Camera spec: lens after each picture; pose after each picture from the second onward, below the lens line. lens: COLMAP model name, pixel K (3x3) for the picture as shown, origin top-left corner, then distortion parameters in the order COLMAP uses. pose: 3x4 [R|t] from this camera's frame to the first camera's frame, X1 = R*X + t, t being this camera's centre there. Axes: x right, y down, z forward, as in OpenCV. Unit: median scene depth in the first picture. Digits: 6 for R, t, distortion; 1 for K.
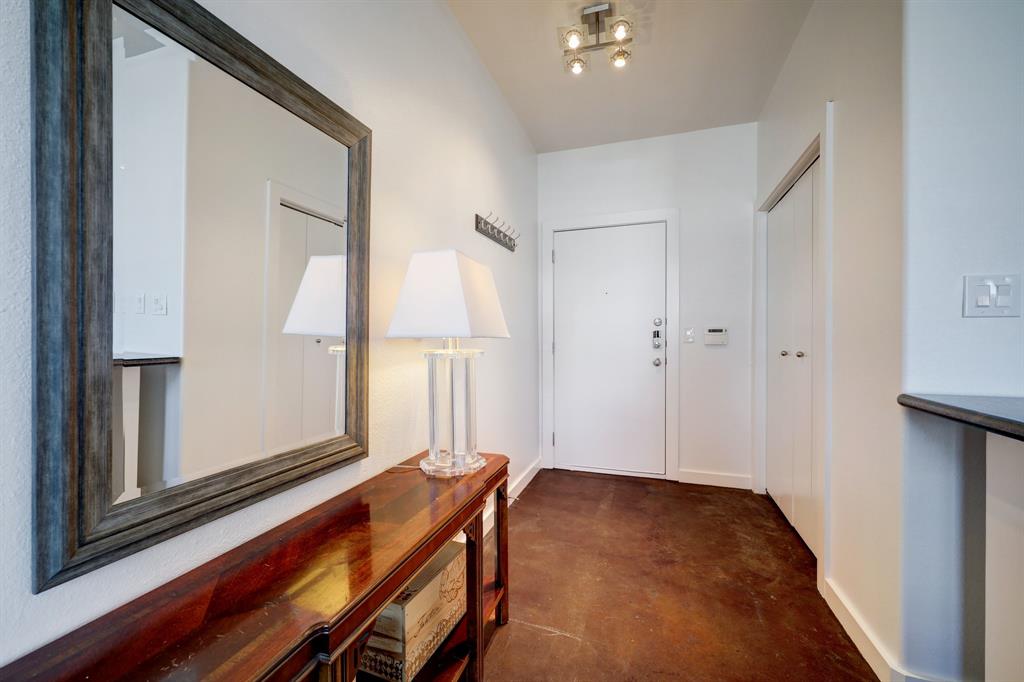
lens RADIAL K [[427.5, 0, 510.7], [0, 427.5, 336.6], [0, 0, 1]] dist [0.007270, -0.000524]
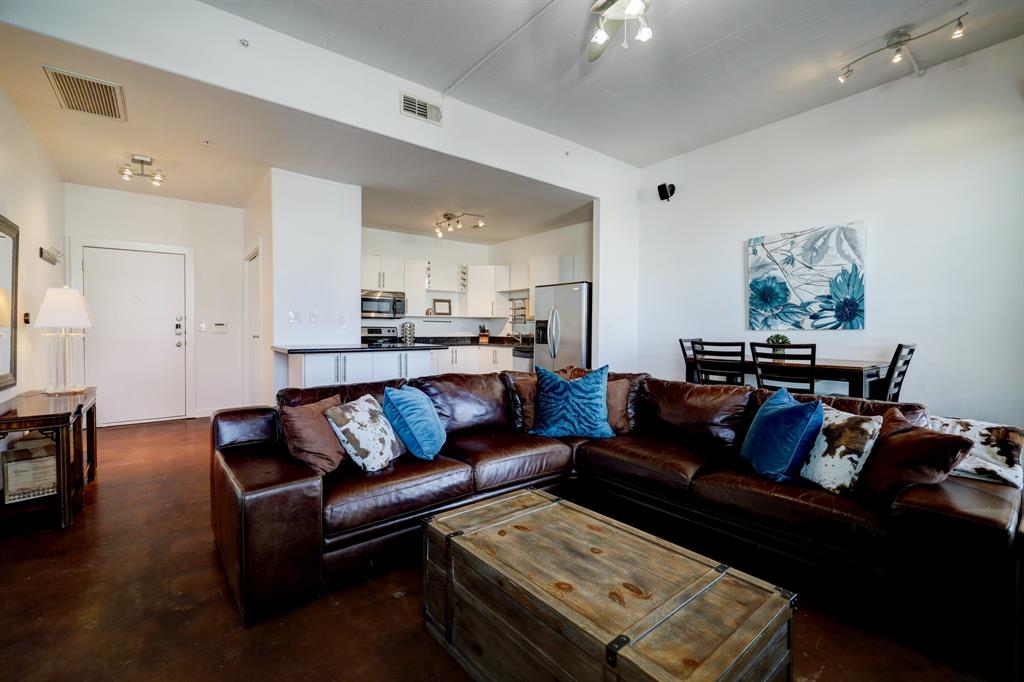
lens RADIAL K [[427.4, 0, 509.2], [0, 427.4, 339.1], [0, 0, 1]] dist [-0.000745, 0.000281]
pose [[0.537196, -0.016402, 0.843298, -0.409635], [-0.005795, 0.999716, 0.023136, -0.001339], [-0.843438, -0.017315, 0.536948, -1.078466]]
